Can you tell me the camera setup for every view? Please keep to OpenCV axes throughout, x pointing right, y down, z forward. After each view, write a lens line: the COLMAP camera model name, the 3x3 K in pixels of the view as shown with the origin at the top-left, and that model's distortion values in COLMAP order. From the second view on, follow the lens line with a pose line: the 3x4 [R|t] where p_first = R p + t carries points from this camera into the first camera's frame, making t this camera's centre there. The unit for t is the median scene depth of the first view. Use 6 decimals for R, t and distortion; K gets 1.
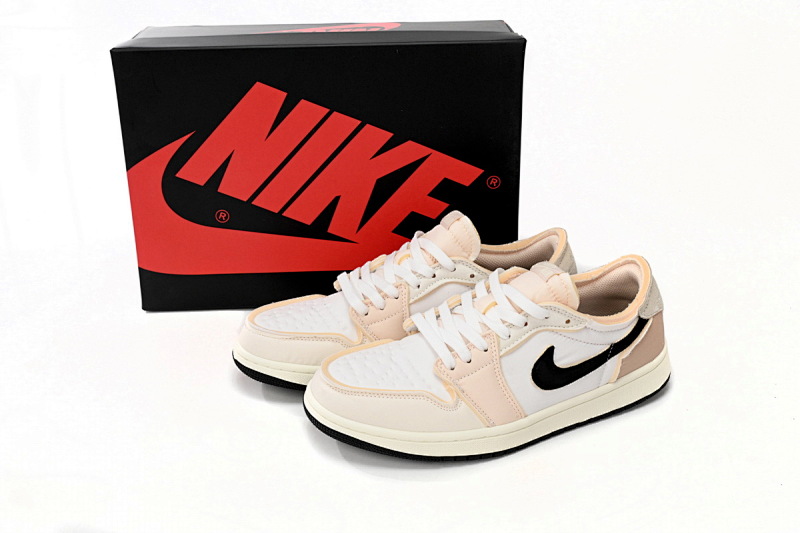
lens RADIAL K [[1036.9, 0, 403.3], [0, 1036.9, 261.9], [0, 0, 1]] dist [0.027975, 0.000000]
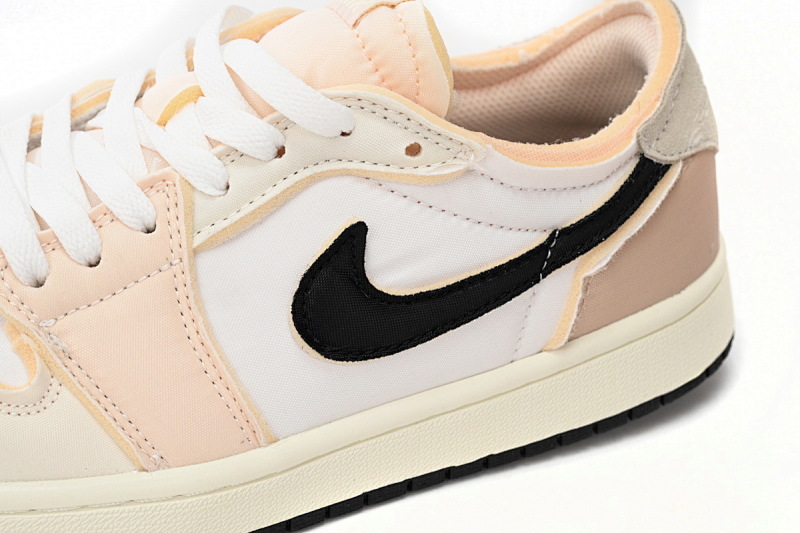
lens RADIAL K [[1598.7, 0, 398.0], [0, 1598.7, 269.1], [0, 0, 1]] dist [0.012020, 0.000000]
pose [[0.999251, 0.027221, 0.027522, 0.140822], [-0.027654, 0.999498, 0.015460, 0.086907], [-0.027087, -0.016209, 0.999502, 0.505264]]
